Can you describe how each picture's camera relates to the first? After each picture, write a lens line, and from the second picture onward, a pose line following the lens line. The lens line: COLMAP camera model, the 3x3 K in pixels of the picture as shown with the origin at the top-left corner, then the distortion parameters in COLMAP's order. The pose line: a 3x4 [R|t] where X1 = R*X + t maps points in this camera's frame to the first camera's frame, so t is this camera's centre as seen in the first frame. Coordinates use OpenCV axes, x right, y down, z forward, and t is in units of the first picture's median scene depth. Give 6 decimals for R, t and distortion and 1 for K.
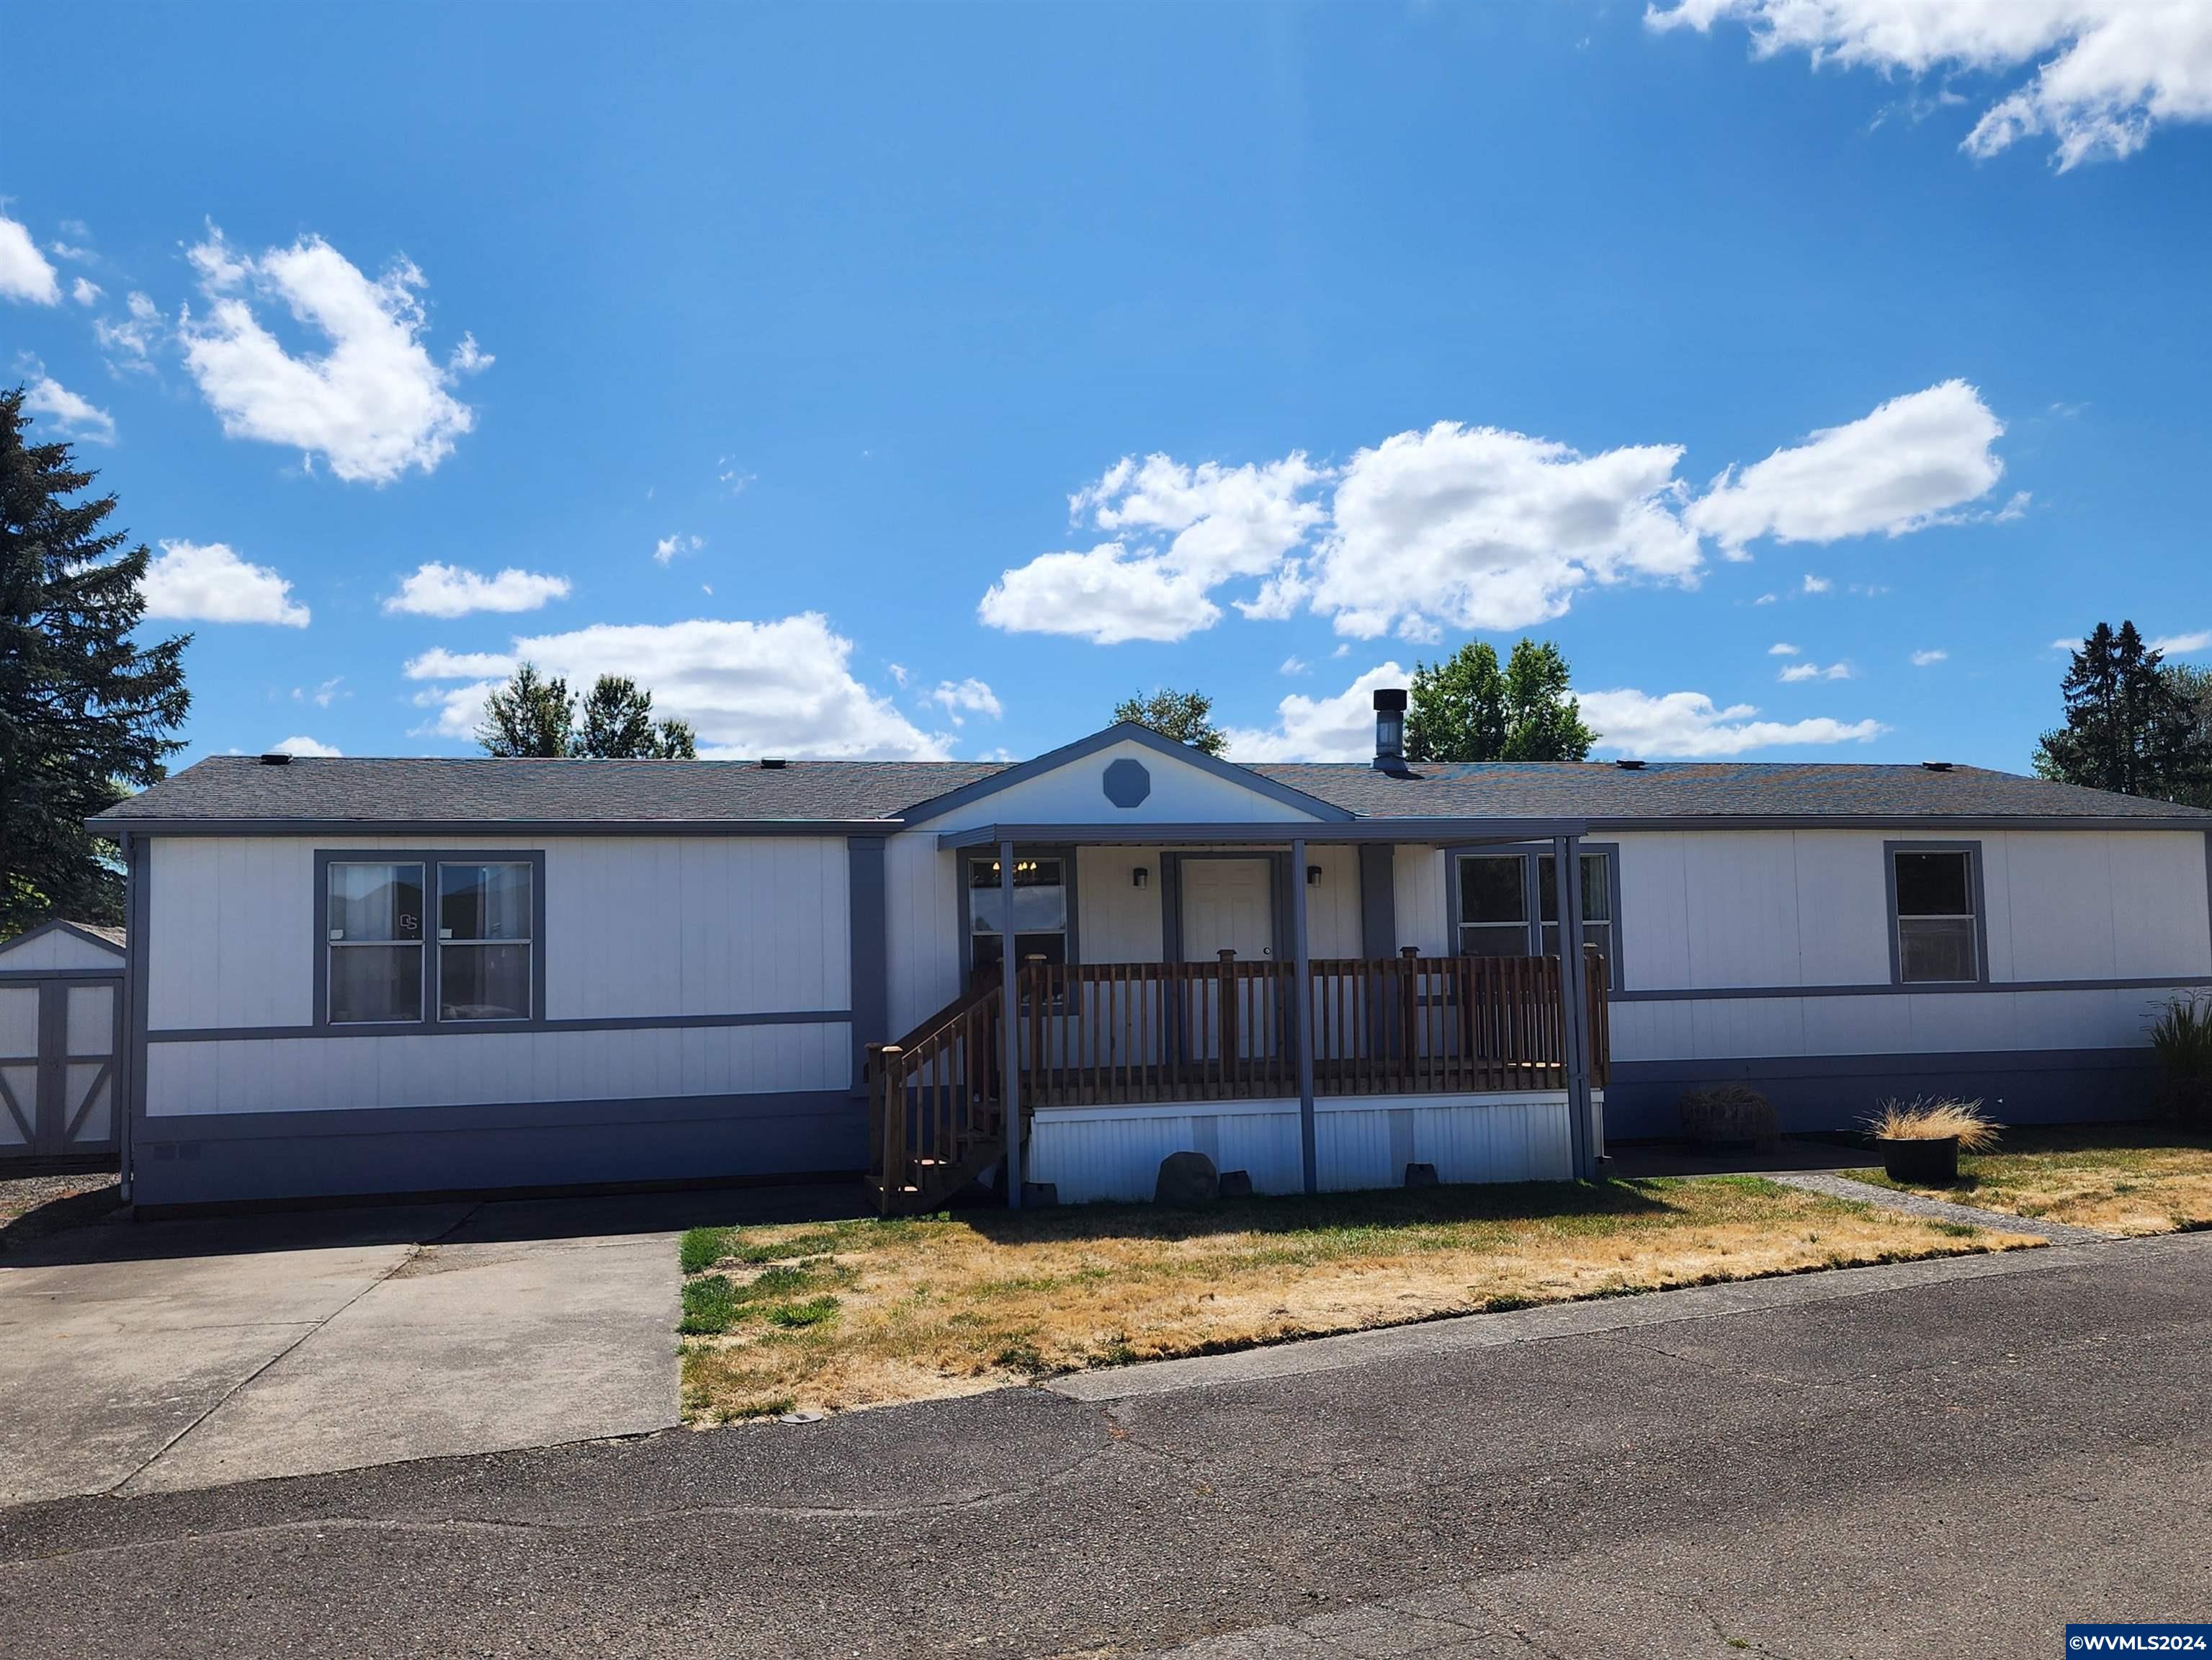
lens RADIAL K [[1655.1, 0, 1100.7], [0, 1655.1, 899.9], [0, 0, 1]] dist [0.085652, -0.079378]
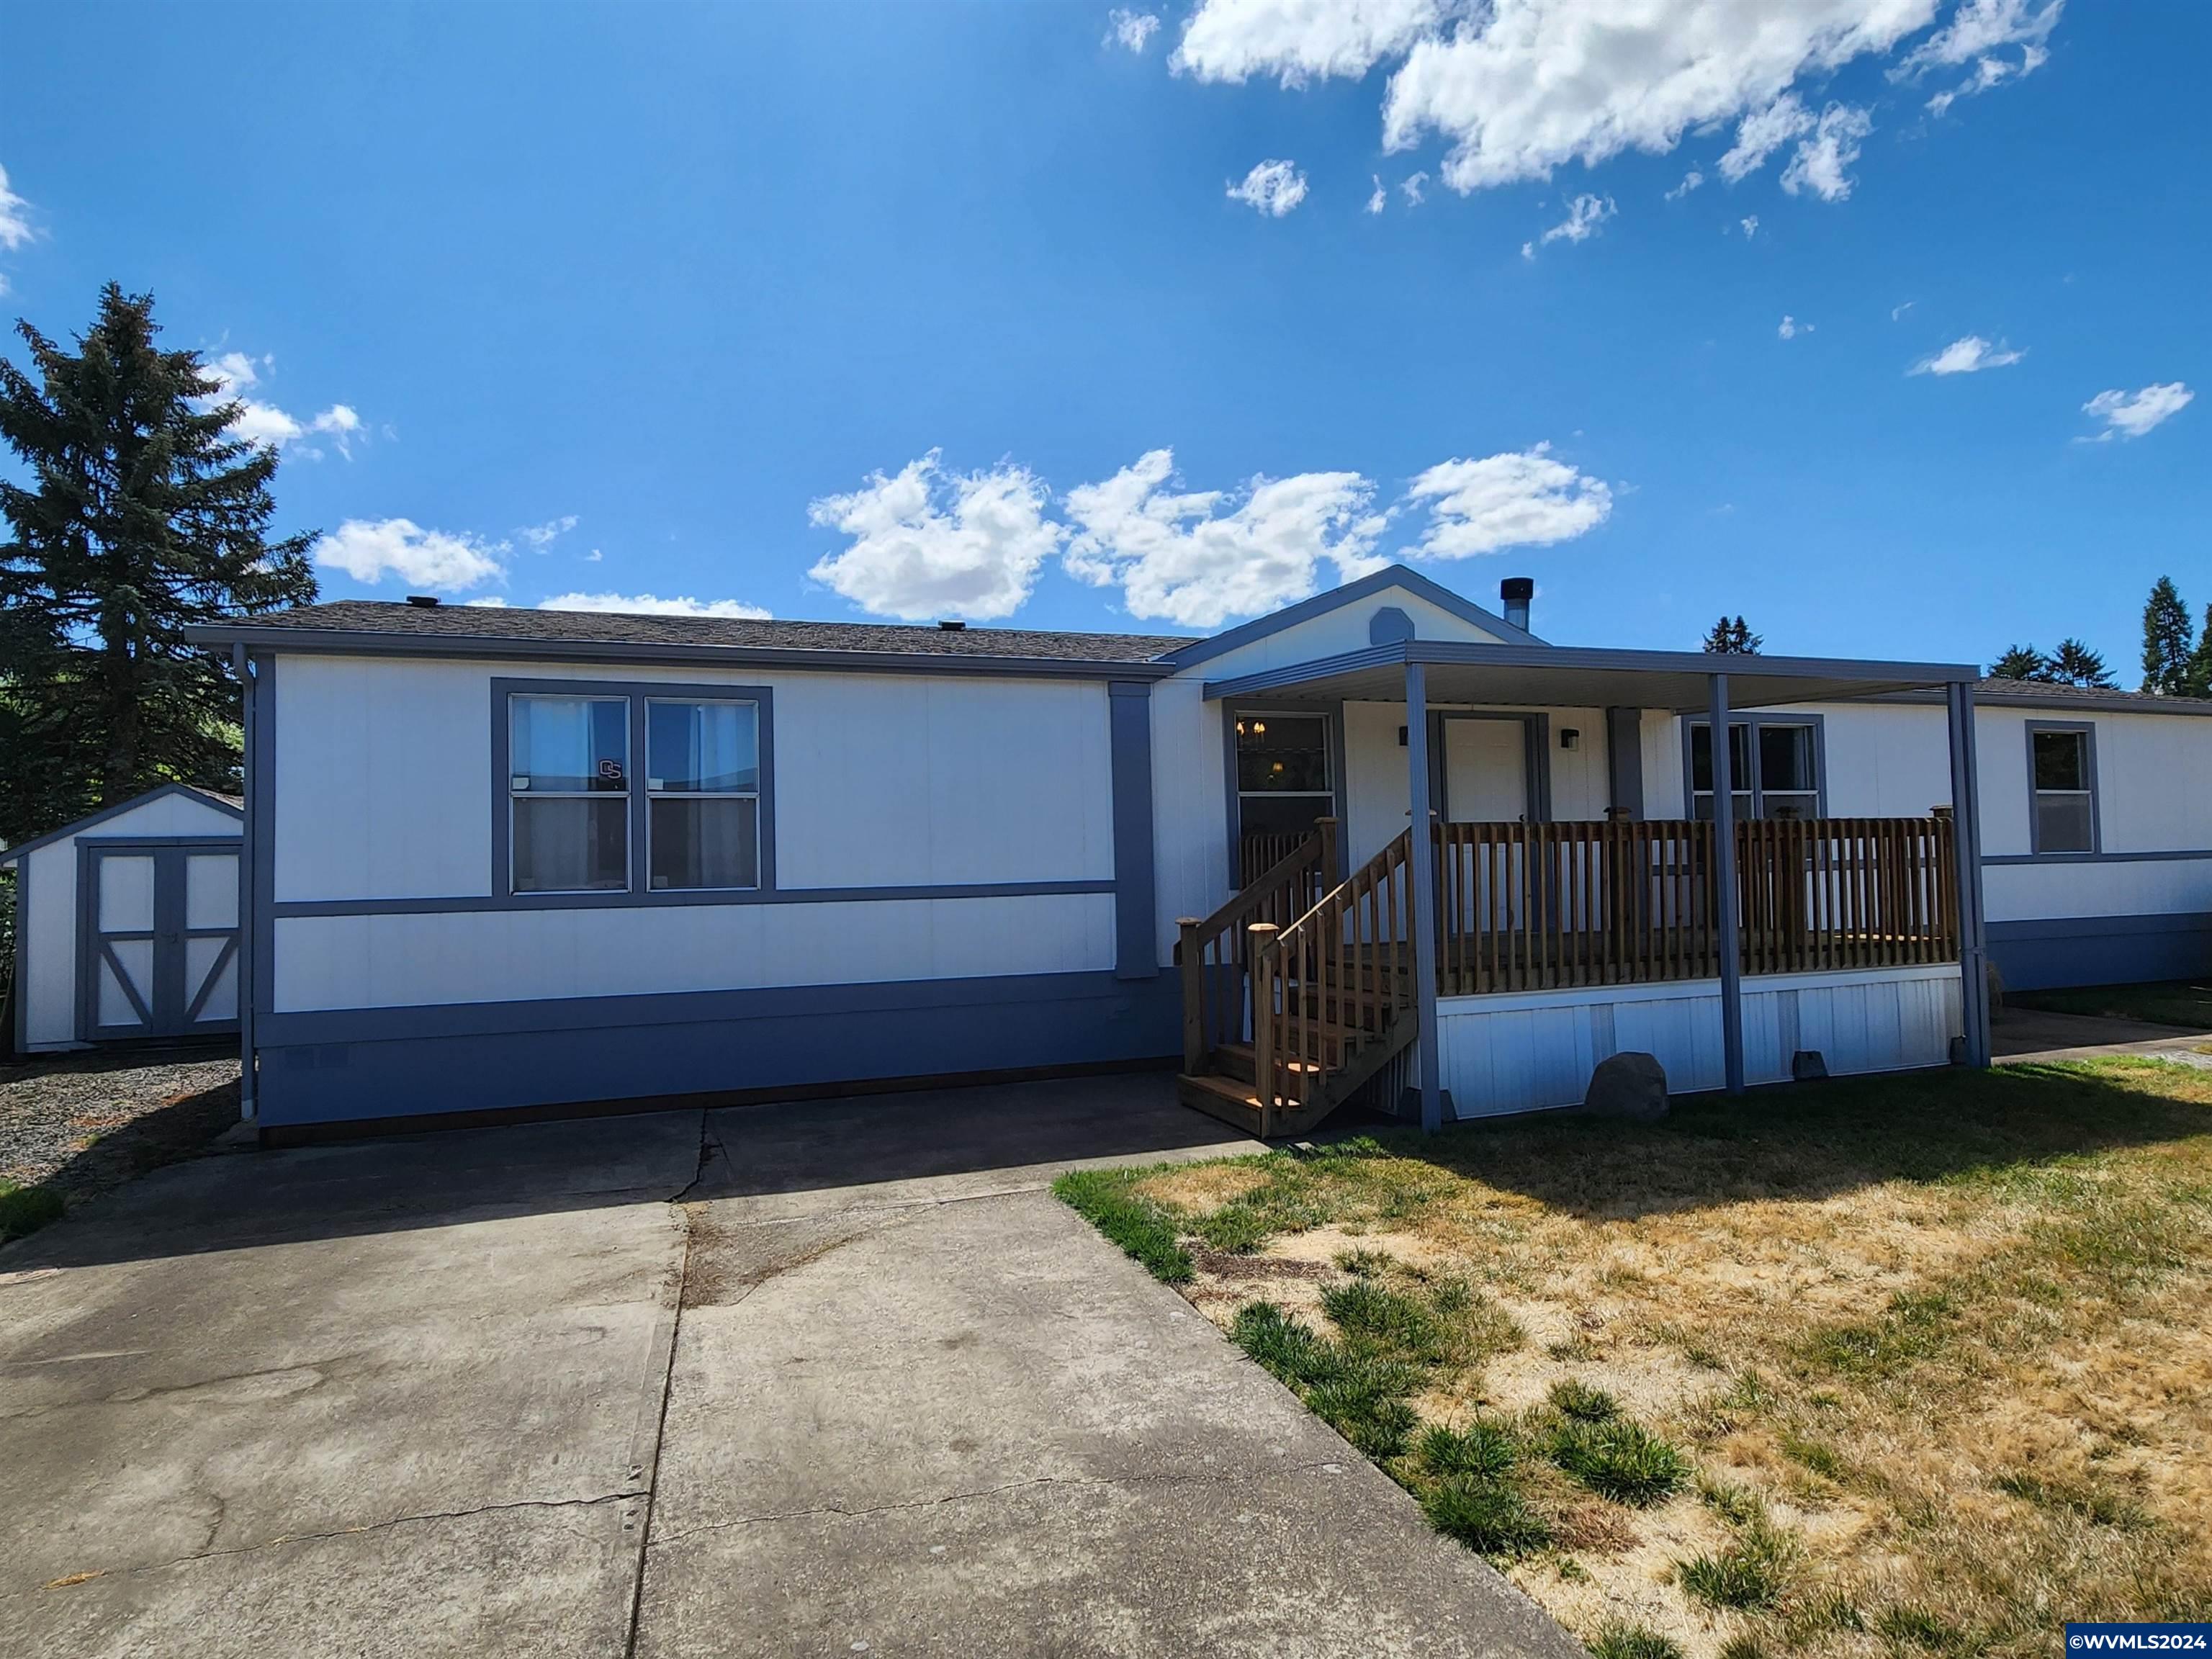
lens RADIAL K [[1156.2, 0, 1106.0], [0, 1156.2, 829.5], [0, 0, 1]] dist [0.001663, -0.001425]
pose [[0.994408, 0.003404, 0.105552, -0.213598], [-0.005108, 0.999861, 0.015872, 0.029482], [-0.105483, -0.016323, 0.994287, 0.381992]]
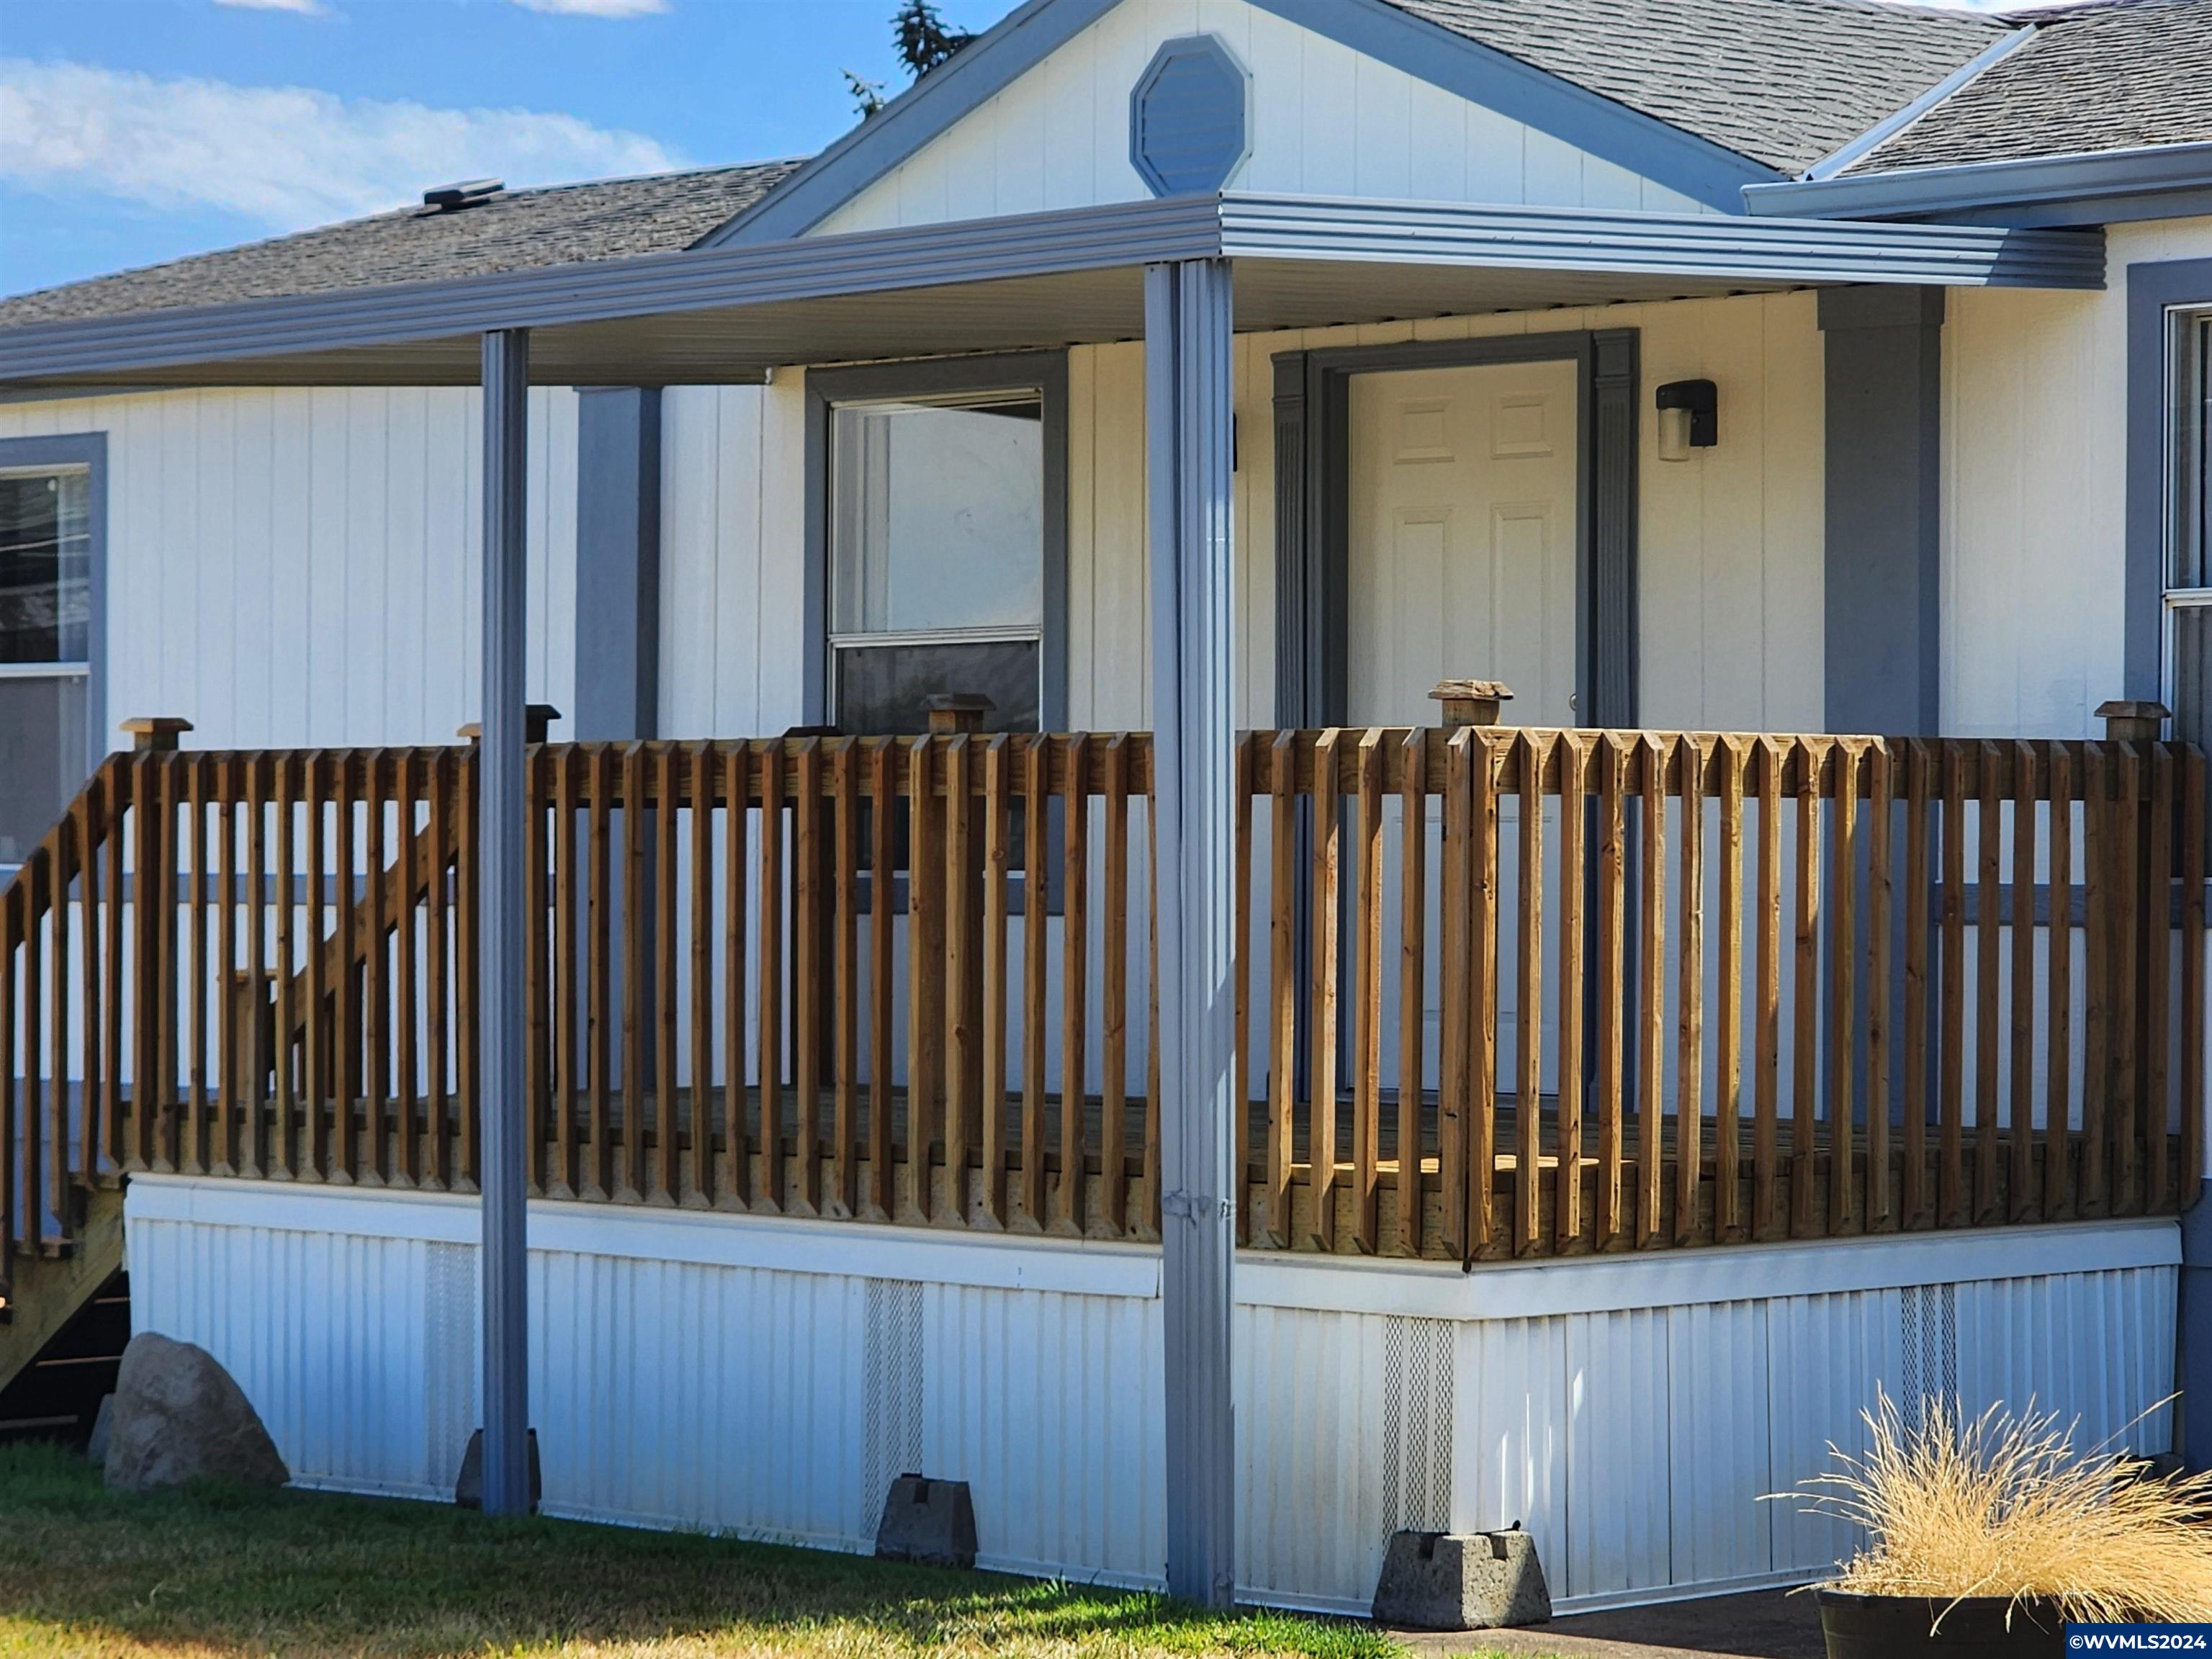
lens RADIAL K [[6552.0, 0, 1106.0], [0, 6552.0, 829.5], [0, 0, 1]] dist [0.016087, -0.079393]
pose [[0.499997, 0.022611, -0.865732, 1.021331], [0.034975, 0.998316, 0.046273, -0.000423], [0.865321, -0.053416, 0.498364, 0.416103]]
